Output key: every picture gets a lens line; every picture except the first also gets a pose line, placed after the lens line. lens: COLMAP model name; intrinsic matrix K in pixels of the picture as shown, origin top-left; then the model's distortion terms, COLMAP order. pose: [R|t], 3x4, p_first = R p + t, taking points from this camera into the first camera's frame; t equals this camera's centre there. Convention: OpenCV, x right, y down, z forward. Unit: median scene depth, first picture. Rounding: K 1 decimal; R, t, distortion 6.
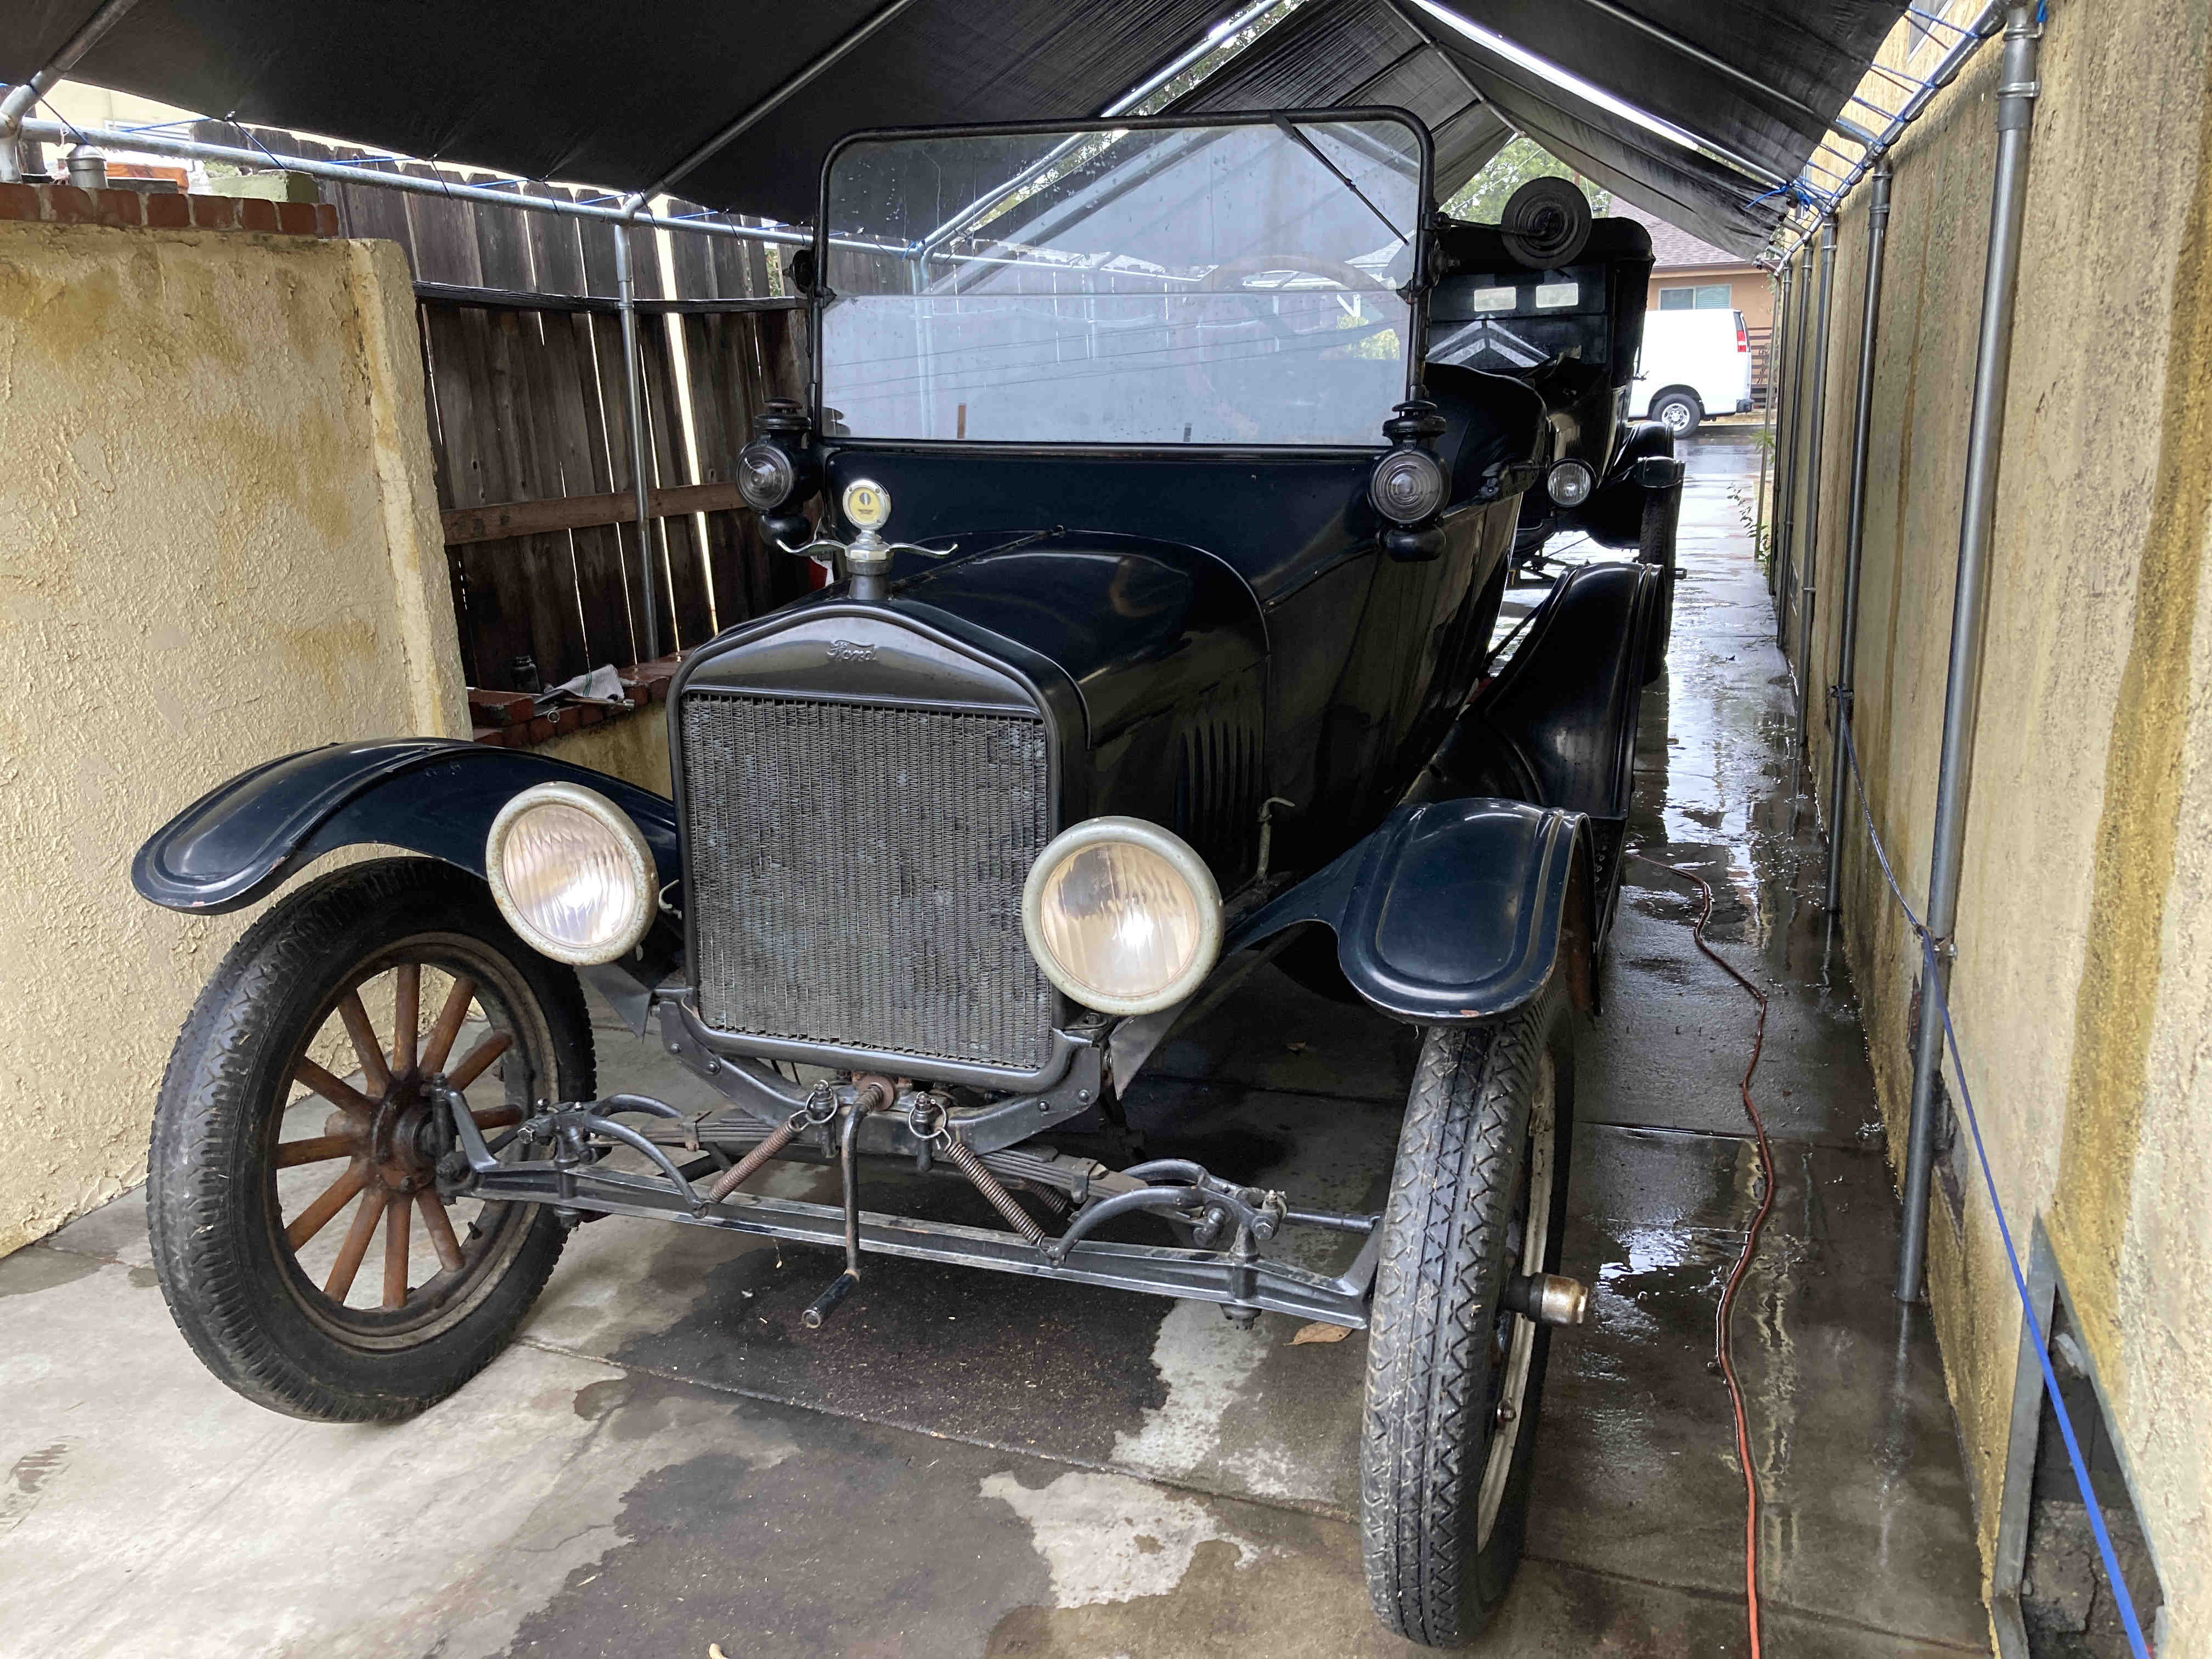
lens RADIAL K [[1846.2, 0, 1085.9], [0, 1846.2, 829.6], [0, 0, 1]] dist [-0.014233, -0.004918]
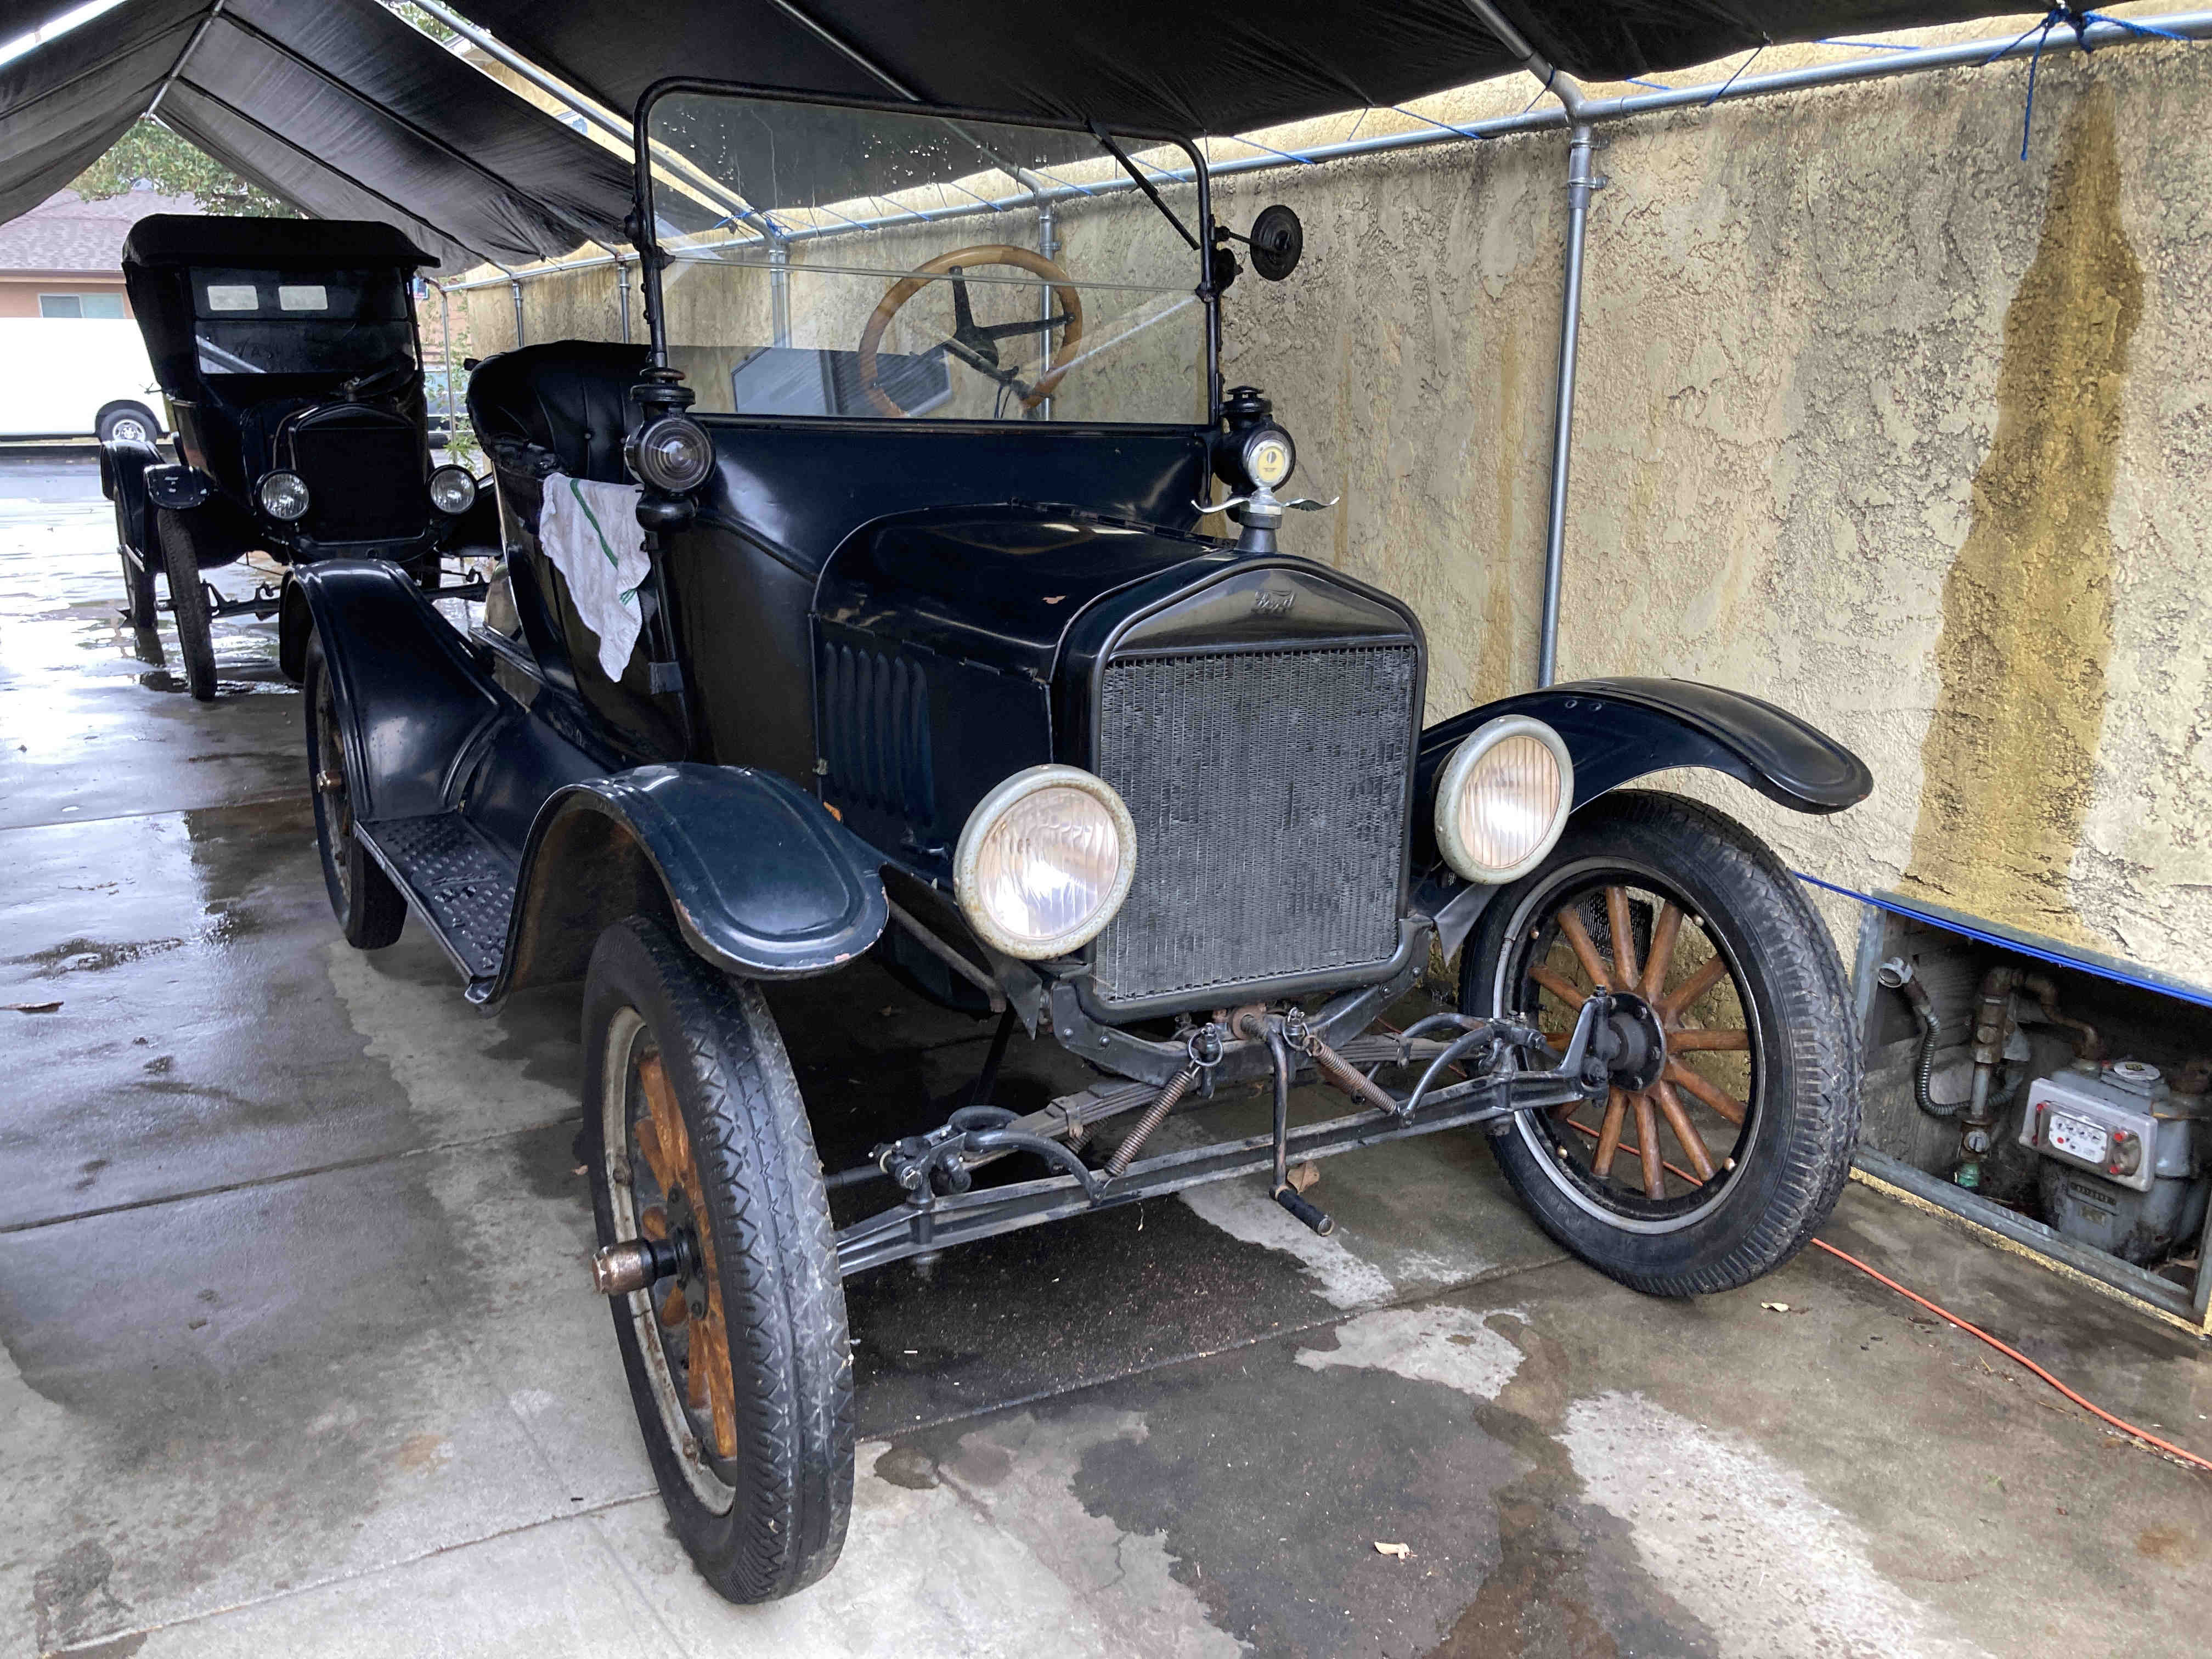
lens RADIAL K [[1803.3, 0, 1111.8], [0, 1803.3, 842.8], [0, 0, 1]] dist [0.023433, 0.010398]
pose [[0.673411, -0.157167, 0.722368, -0.914696], [0.158207, 0.985140, 0.066853, -0.041303], [-0.722141, 0.069264, 0.688269, 0.341082]]
